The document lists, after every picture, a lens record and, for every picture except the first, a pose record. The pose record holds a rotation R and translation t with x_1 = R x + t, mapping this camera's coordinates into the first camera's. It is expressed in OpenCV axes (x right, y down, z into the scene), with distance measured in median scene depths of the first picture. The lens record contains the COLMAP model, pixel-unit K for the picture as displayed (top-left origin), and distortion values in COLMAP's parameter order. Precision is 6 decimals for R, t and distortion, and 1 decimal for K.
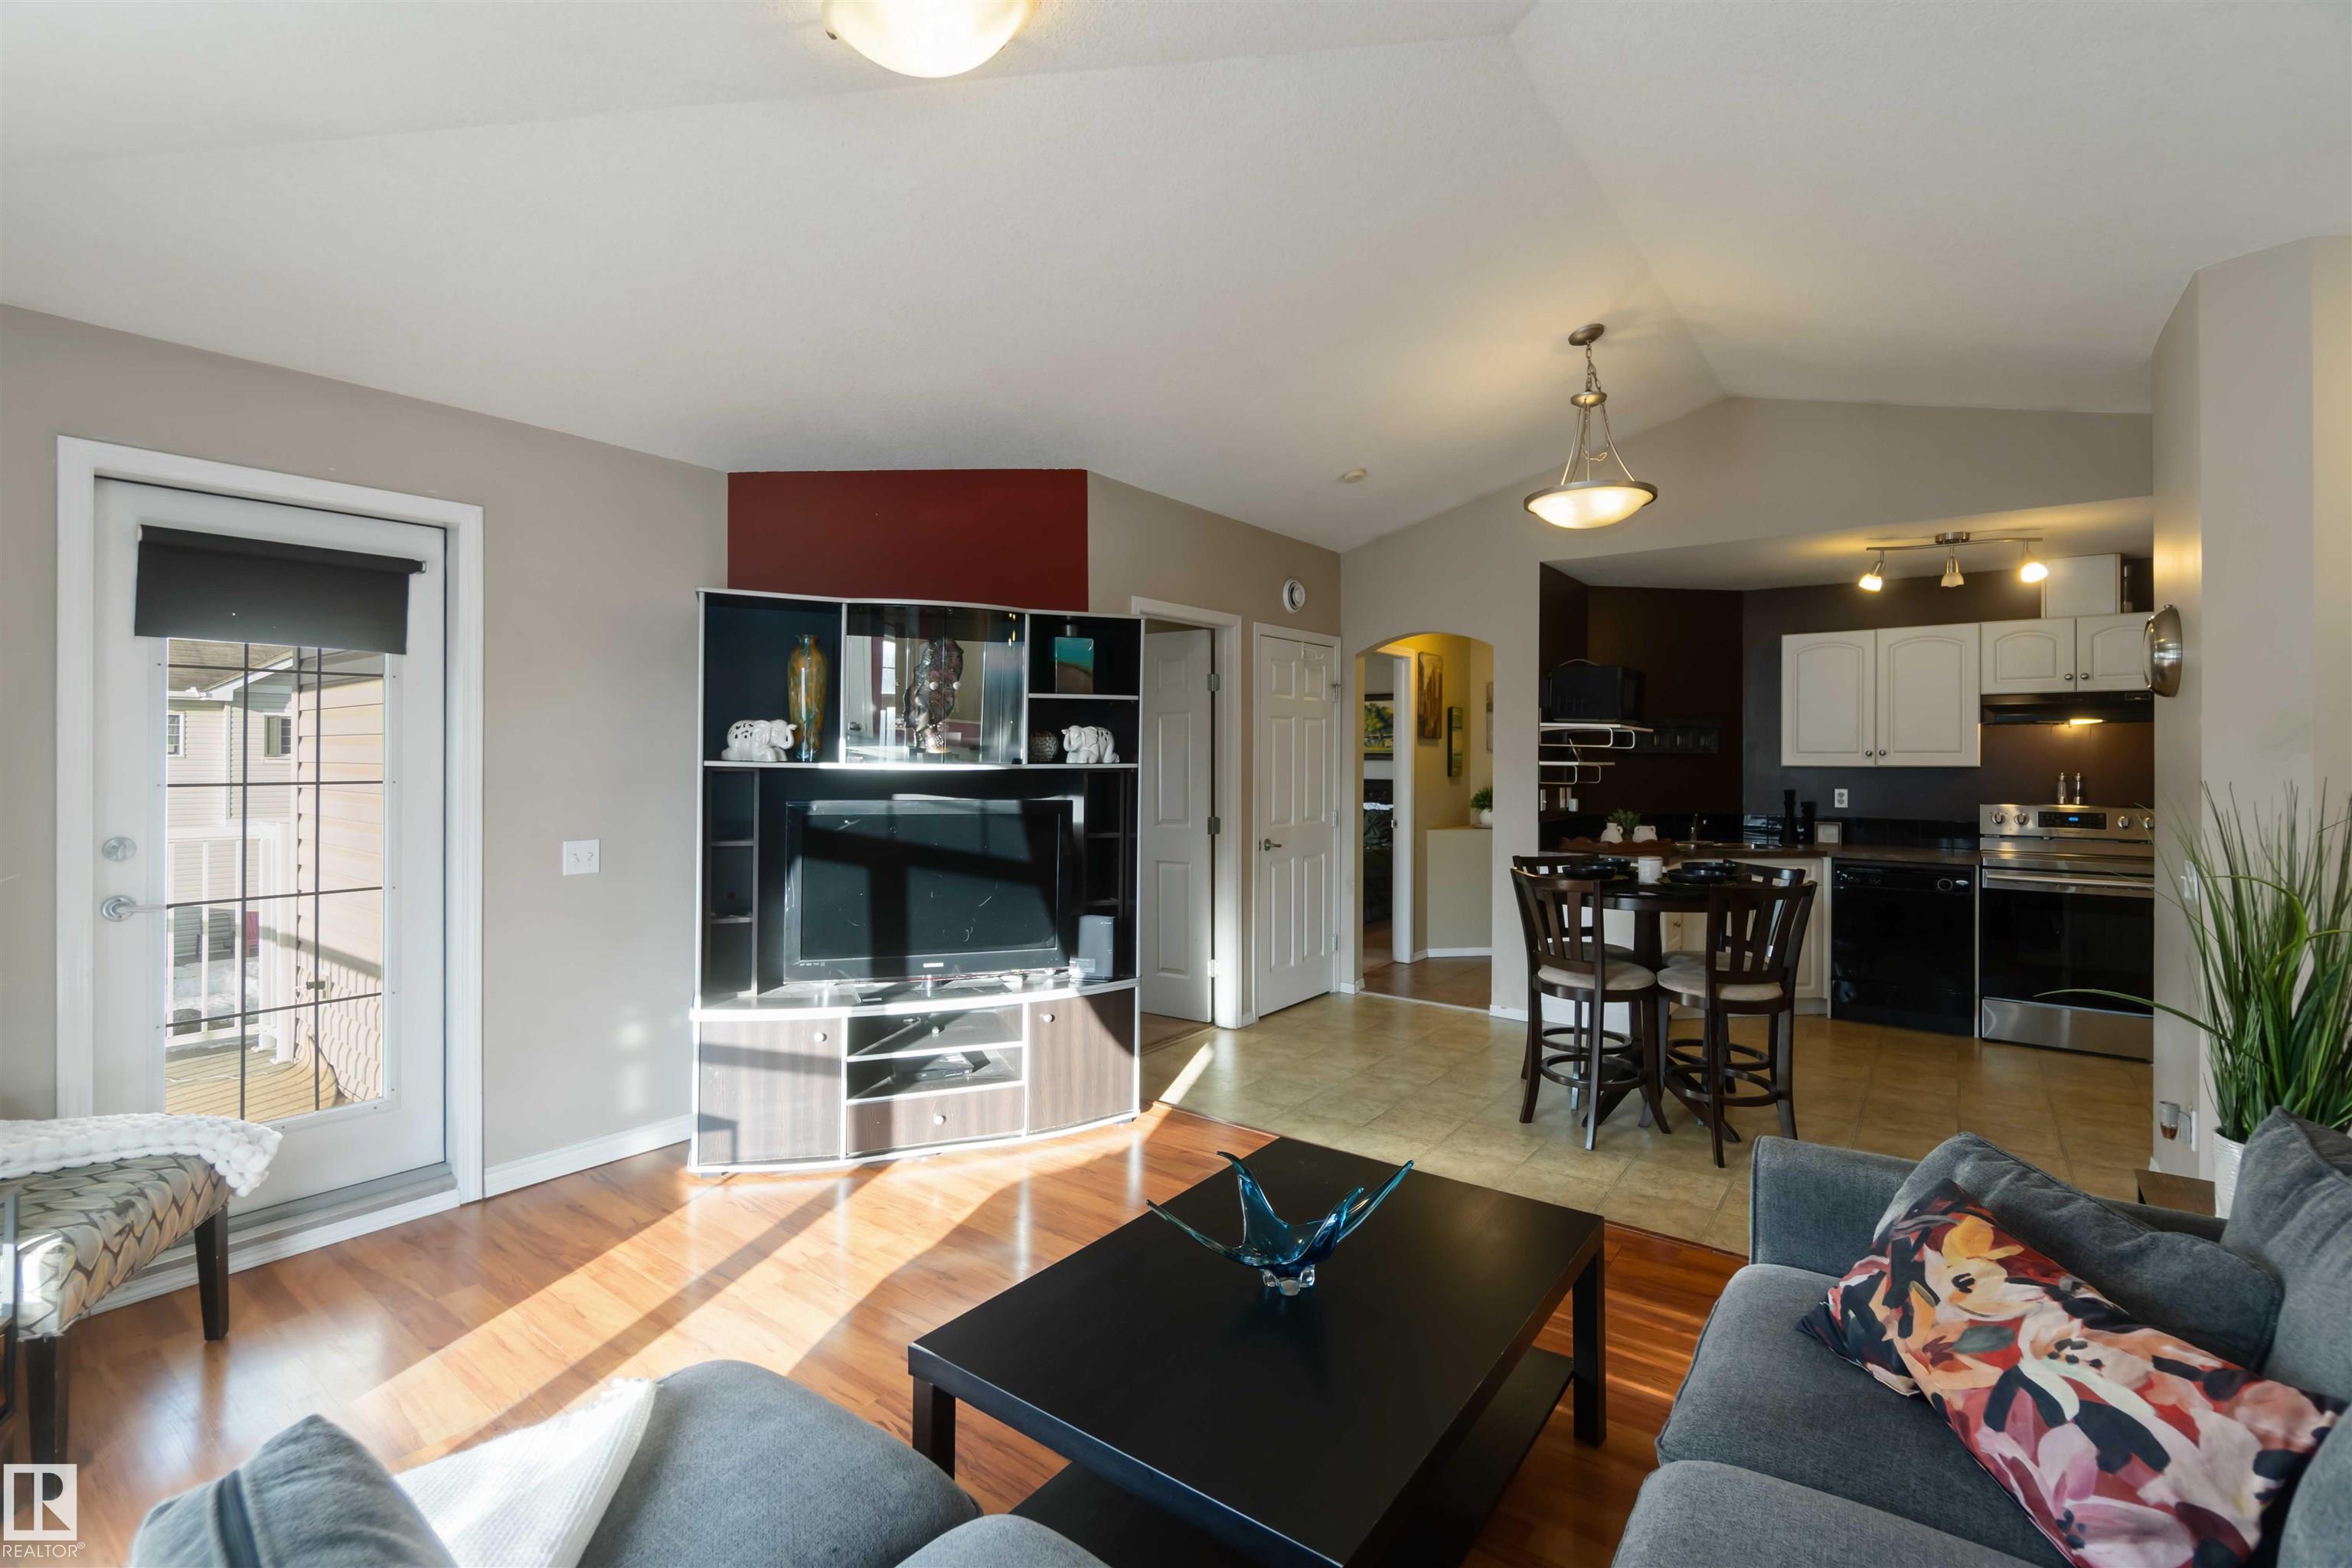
lens RADIAL K [[1029.7, 0, 1177.1], [0, 1029.7, 759.5], [0, 0, 1]] dist [-0.001575, 0.000559]
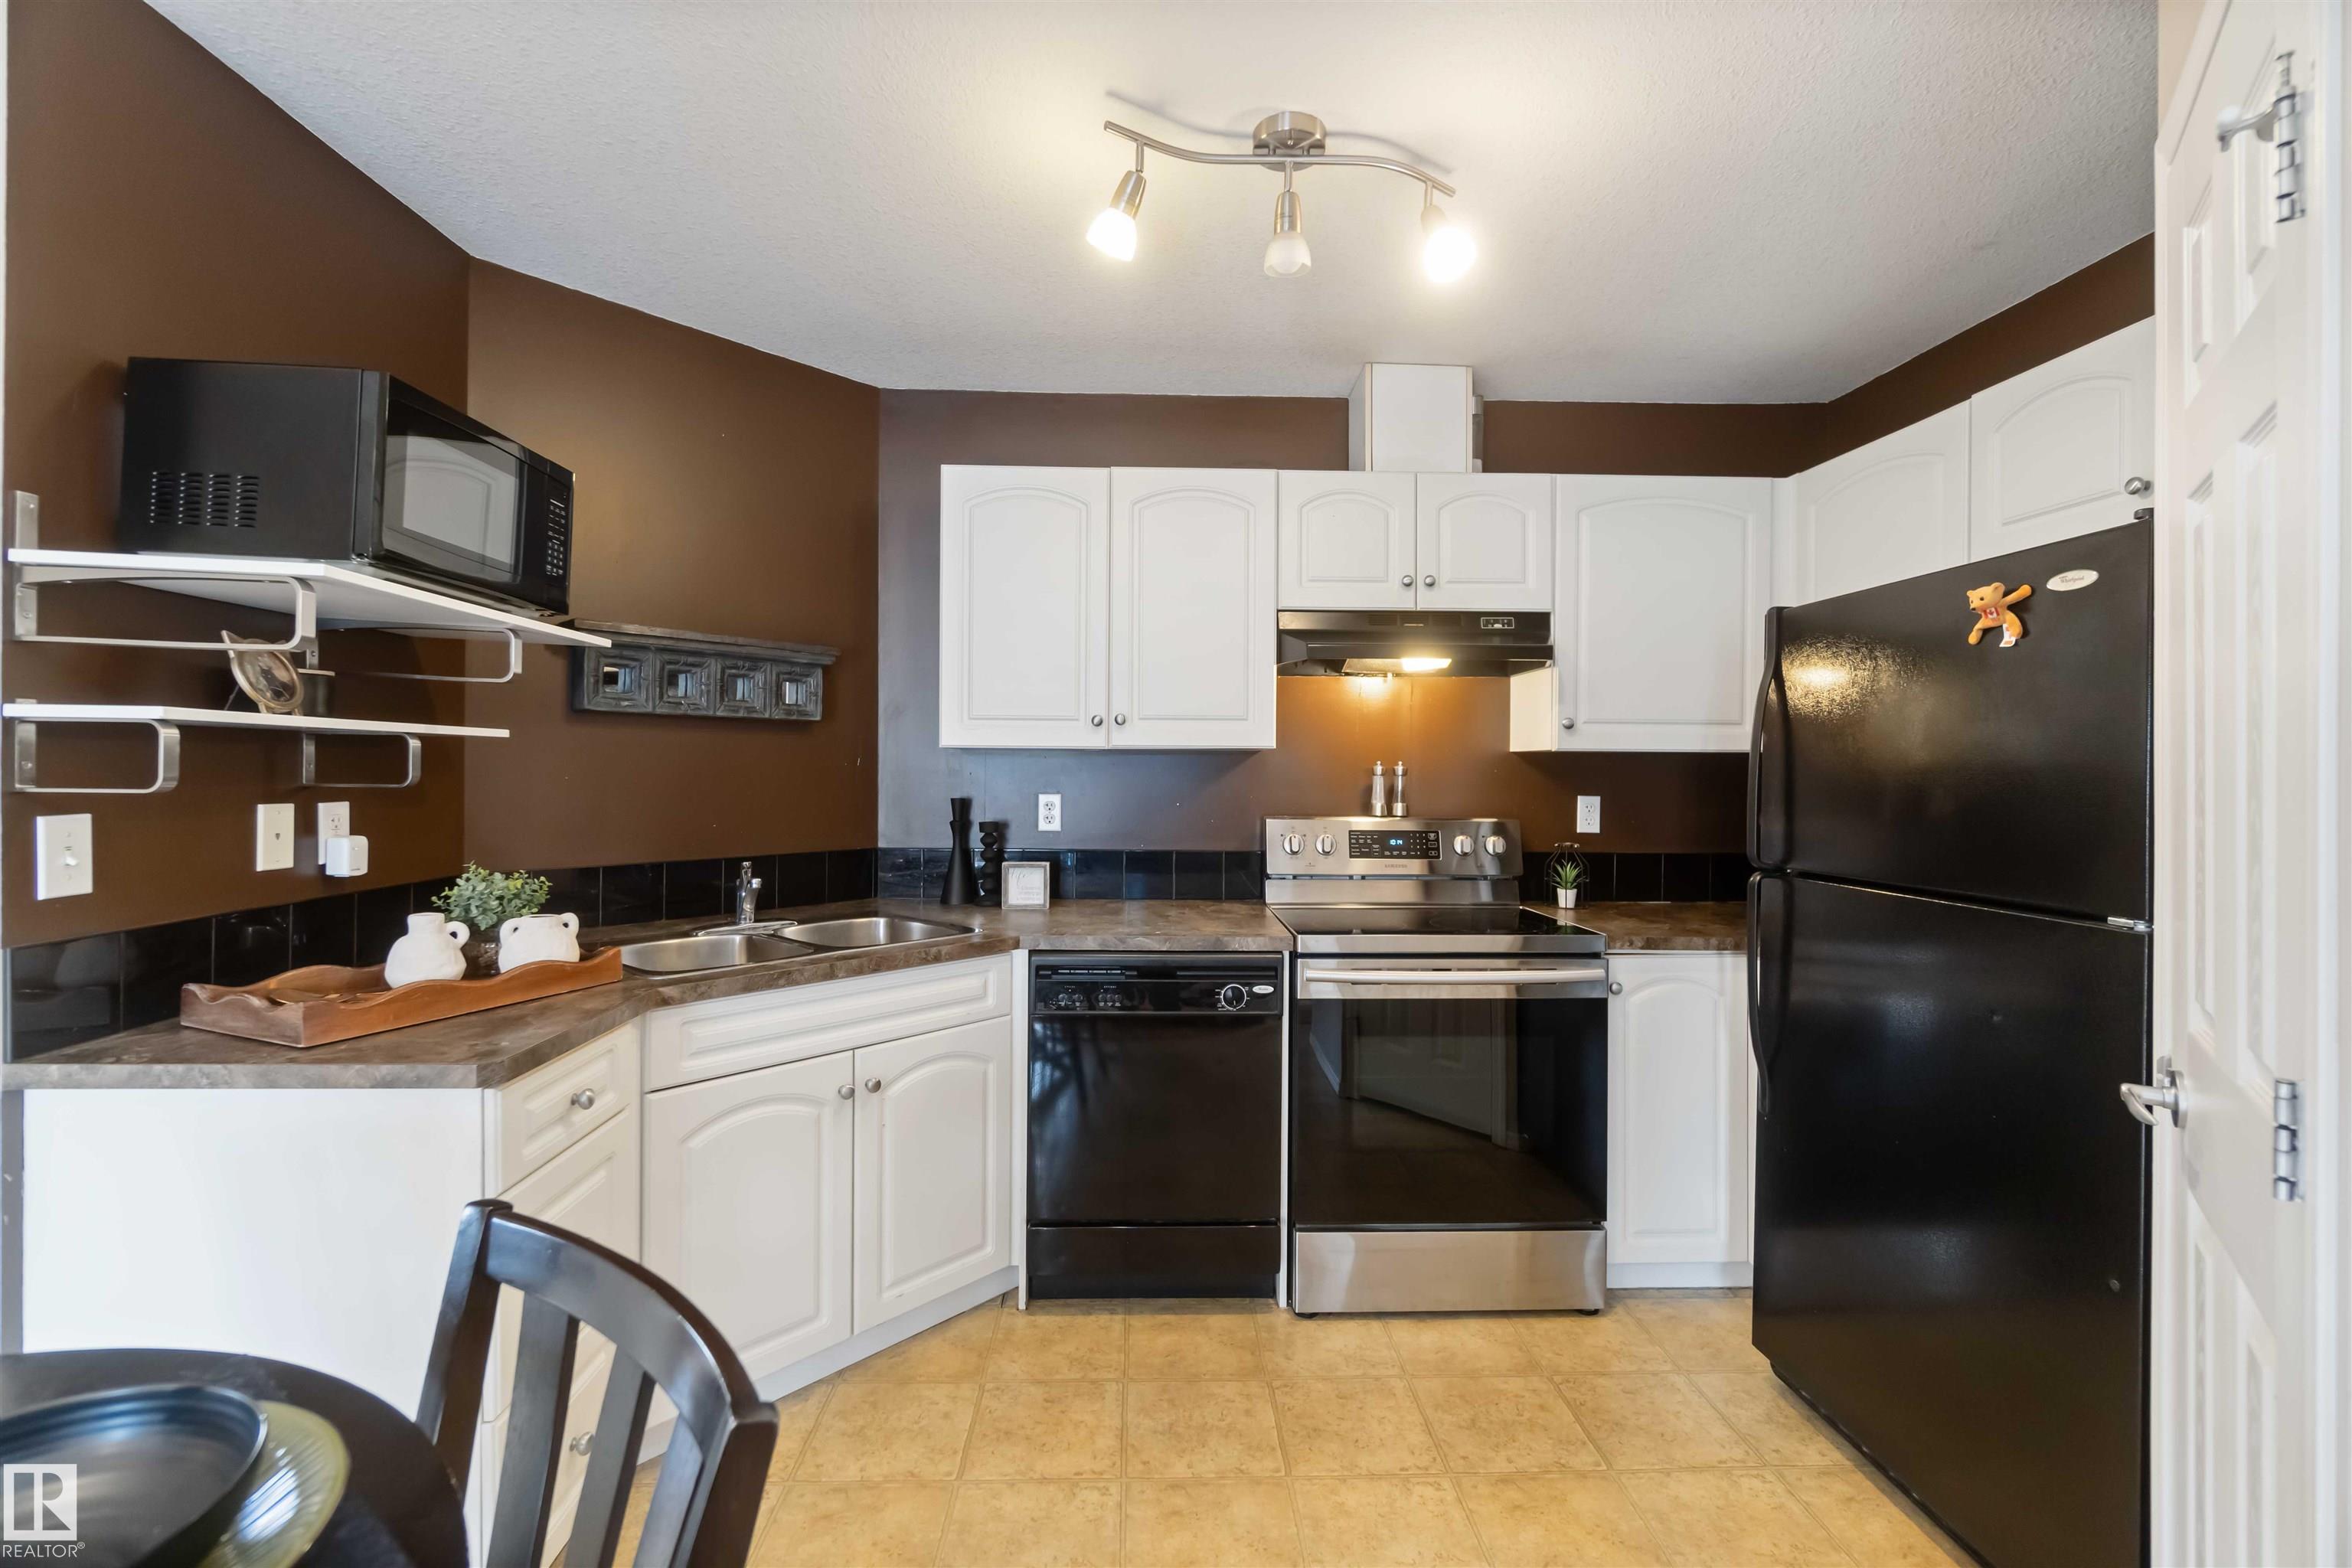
lens RADIAL K [[1029.7, 0, 1180.8], [0, 1029.7, 762.7], [0, 0, 1]] dist [-0.001575, 0.000559]
pose [[0.771491, 0.005187, 0.636219, 0.411313], [-0.004085, 0.999987, -0.003198, 0.015757], [-0.636227, -0.000132, 0.771502, 0.626697]]
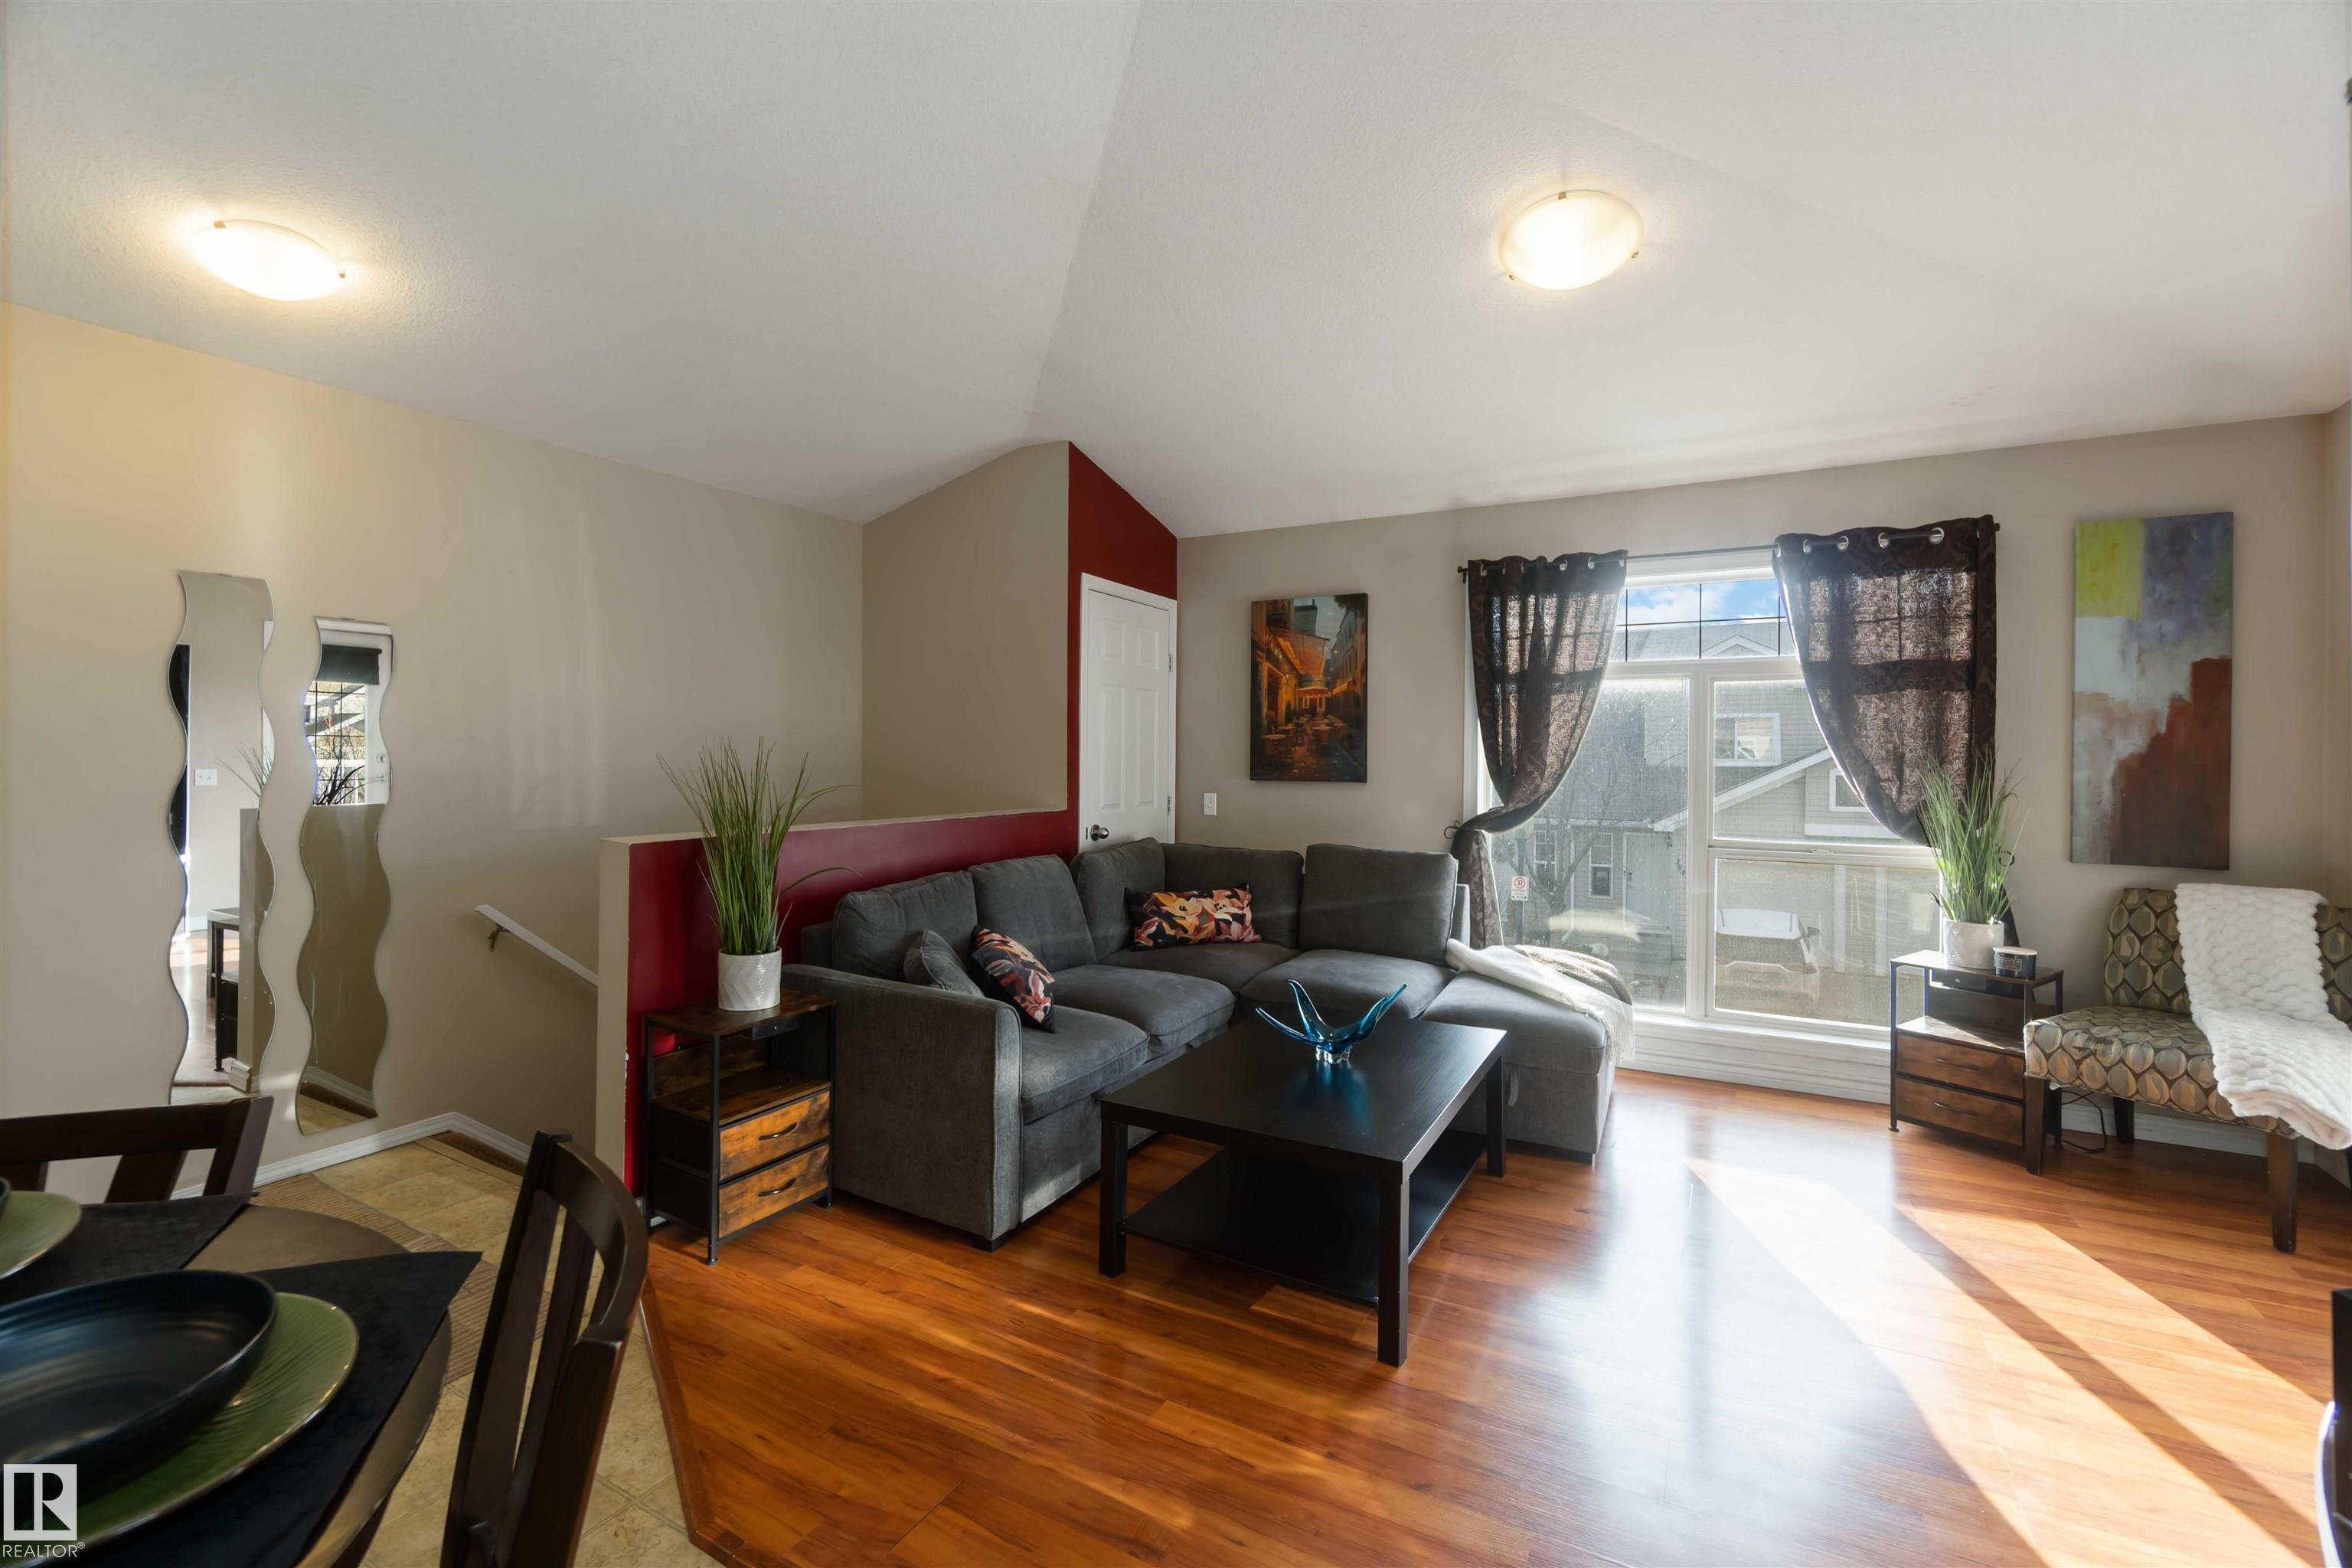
lens RADIAL K [[1029.7, 0, 1170.0], [0, 1029.7, 748.0], [0, 0, 1]] dist [-0.001575, 0.000559]
pose [[-0.991047, -0.008221, -0.133262, 0.195384], [-0.008194, 0.999966, -0.000754, 0.009164], [0.133264, 0.000344, -0.991081, 0.868116]]
